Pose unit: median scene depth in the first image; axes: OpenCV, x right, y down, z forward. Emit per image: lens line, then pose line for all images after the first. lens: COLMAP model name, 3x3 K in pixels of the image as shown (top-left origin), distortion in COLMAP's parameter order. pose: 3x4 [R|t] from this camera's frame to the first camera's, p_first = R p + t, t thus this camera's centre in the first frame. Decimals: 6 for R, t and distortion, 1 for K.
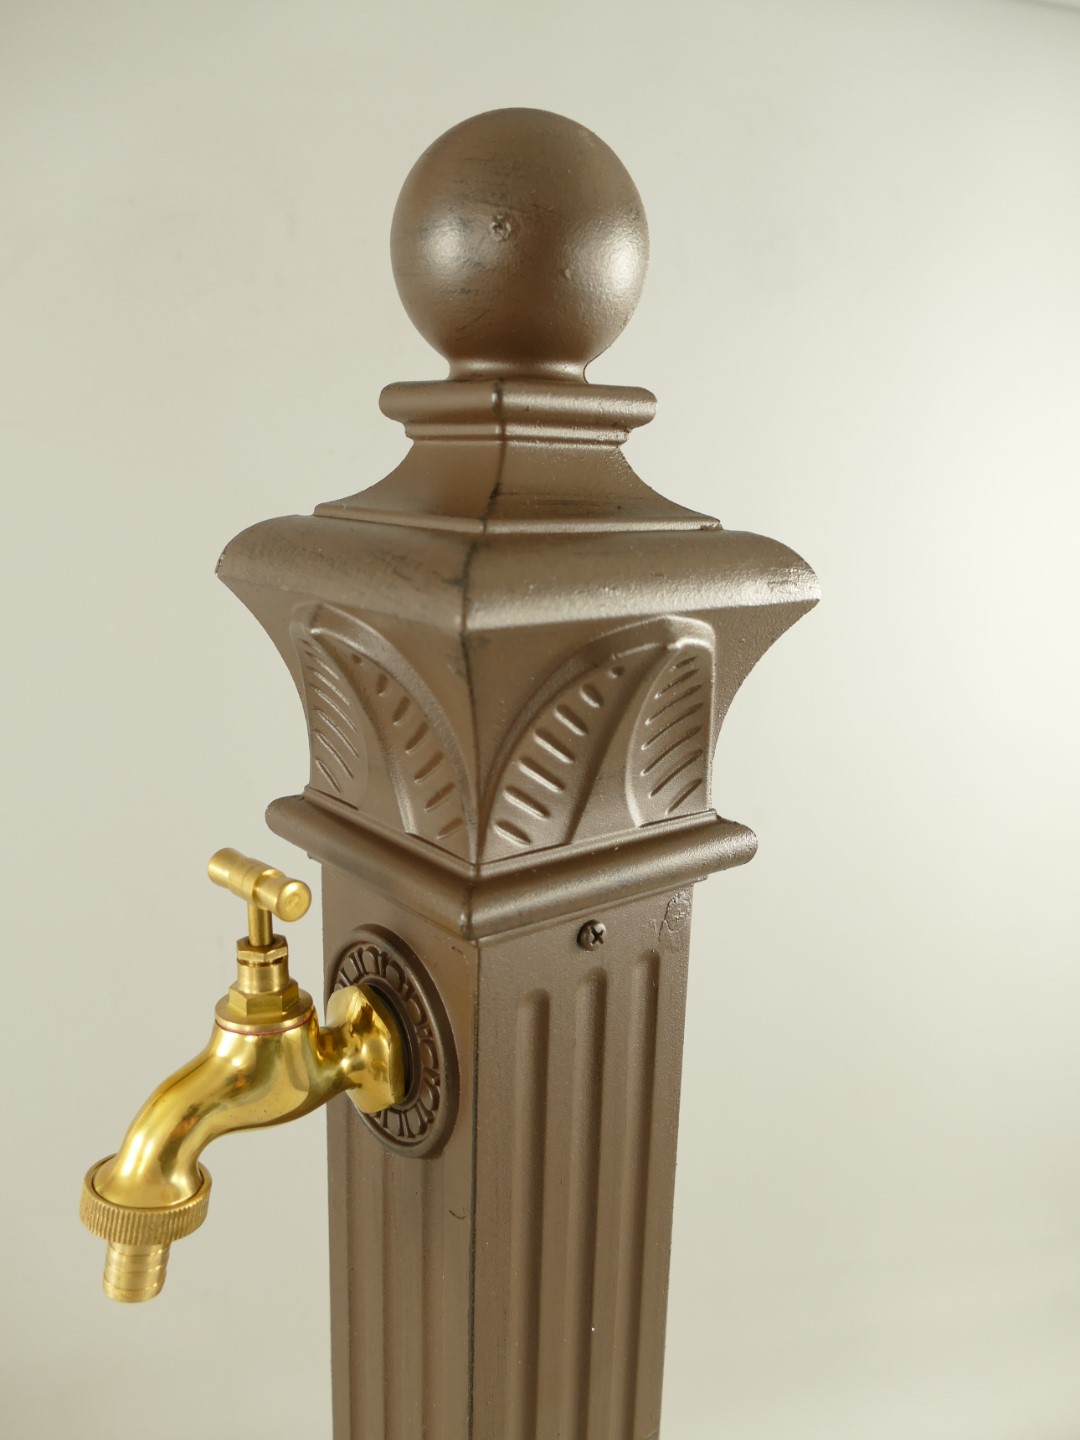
lens RADIAL K [[1148.6, 0, 540.0], [0, 1148.6, 720.0], [0, 0, 1]] dist [-0.002432, -0.003593]
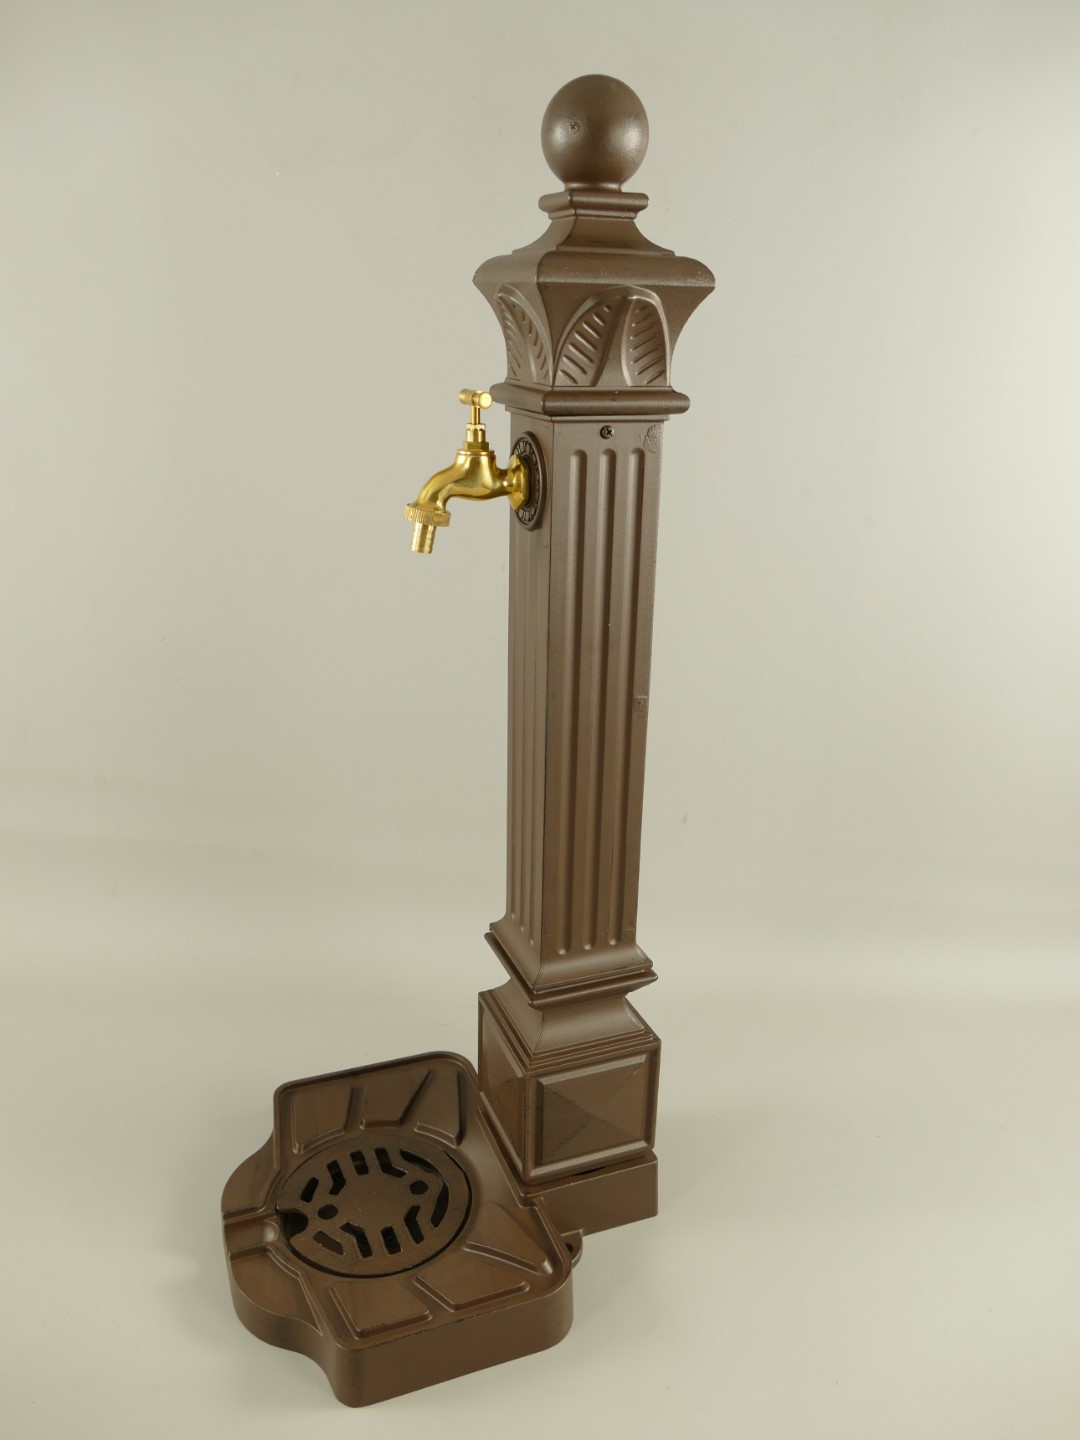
lens RADIAL K [[1148.6, 0, 540.0], [0, 1148.6, 720.0], [0, 0, 1]] dist [-0.002432, -0.003593]
pose [[0.949104, 0.098967, -0.299010, 0.703400], [-0.064297, 0.990239, 0.123664, 0.505798], [0.308330, -0.098144, 0.946203, -1.405074]]
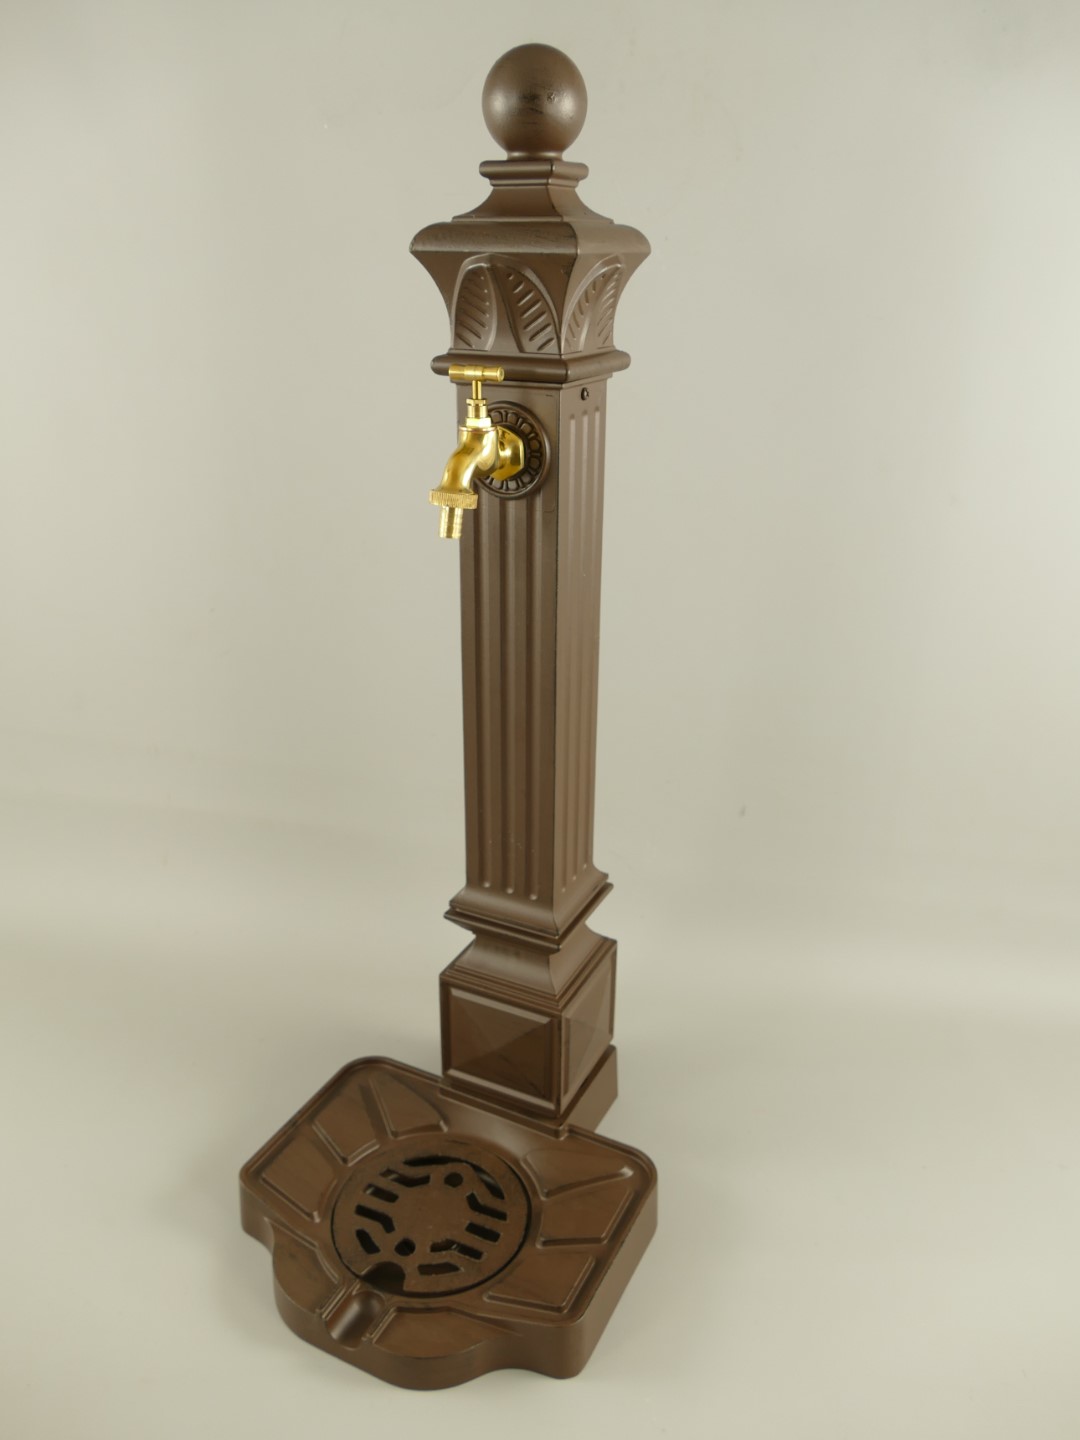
lens RADIAL K [[1138.2, 0, 540.0], [0, 1138.2, 720.0], [0, 0, 1]] dist [0.003310, -0.001039]
pose [[0.916148, -0.176403, 0.359938, -1.101783], [0.111454, 0.974652, 0.193986, 0.399048], [-0.385034, -0.137603, 0.912587, -1.389016]]
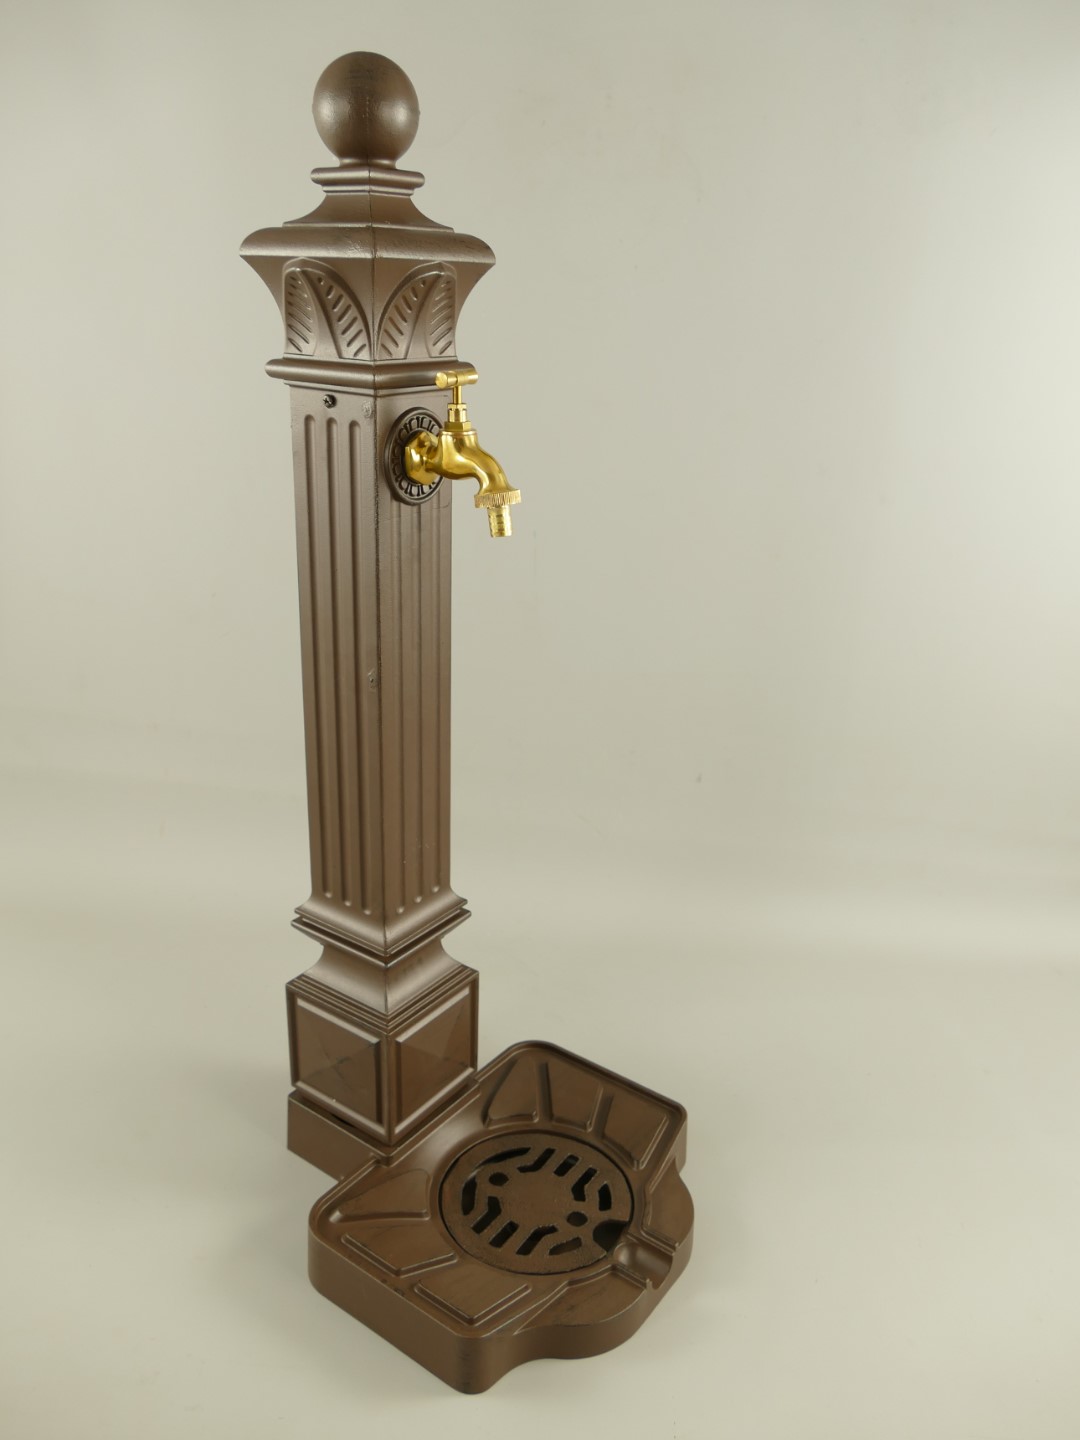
lens RADIAL K [[1208.9, 0, 536.0], [0, 1208.9, 739.9], [0, 0, 1]] dist [0.002811, 0.002928]
pose [[0.970366, -0.092186, 0.223366, -0.360945], [0.055664, 0.984786, 0.164613, 0.503164], [-0.235142, -0.147301, 0.960734, -1.746569]]
